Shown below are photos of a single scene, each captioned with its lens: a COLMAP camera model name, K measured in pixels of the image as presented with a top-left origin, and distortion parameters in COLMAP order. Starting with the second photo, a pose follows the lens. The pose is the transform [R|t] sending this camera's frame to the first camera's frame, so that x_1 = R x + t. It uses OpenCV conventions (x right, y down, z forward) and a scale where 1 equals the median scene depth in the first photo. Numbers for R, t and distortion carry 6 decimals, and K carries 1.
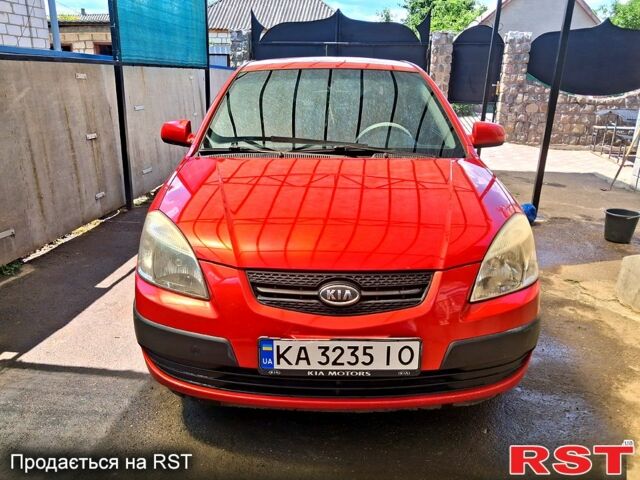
lens RADIAL K [[514.7, 0, 311.1], [0, 514.7, 239.5], [0, 0, 1]] dist [0.015749, -0.003592]
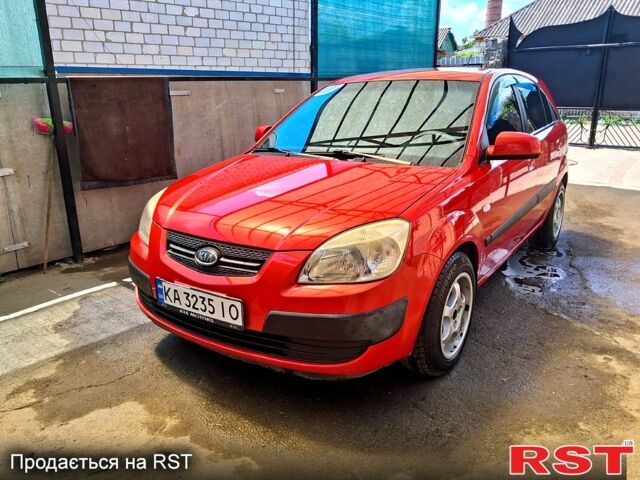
lens RADIAL K [[514.7, 0, 311.1], [0, 514.7, 239.5], [0, 0, 1]] dist [0.015749, -0.003592]
pose [[0.831689, 0.136547, -0.538190, 0.977102], [-0.146012, 0.988960, 0.025275, -0.008747], [0.535700, 0.057561, 0.842444, 0.038448]]
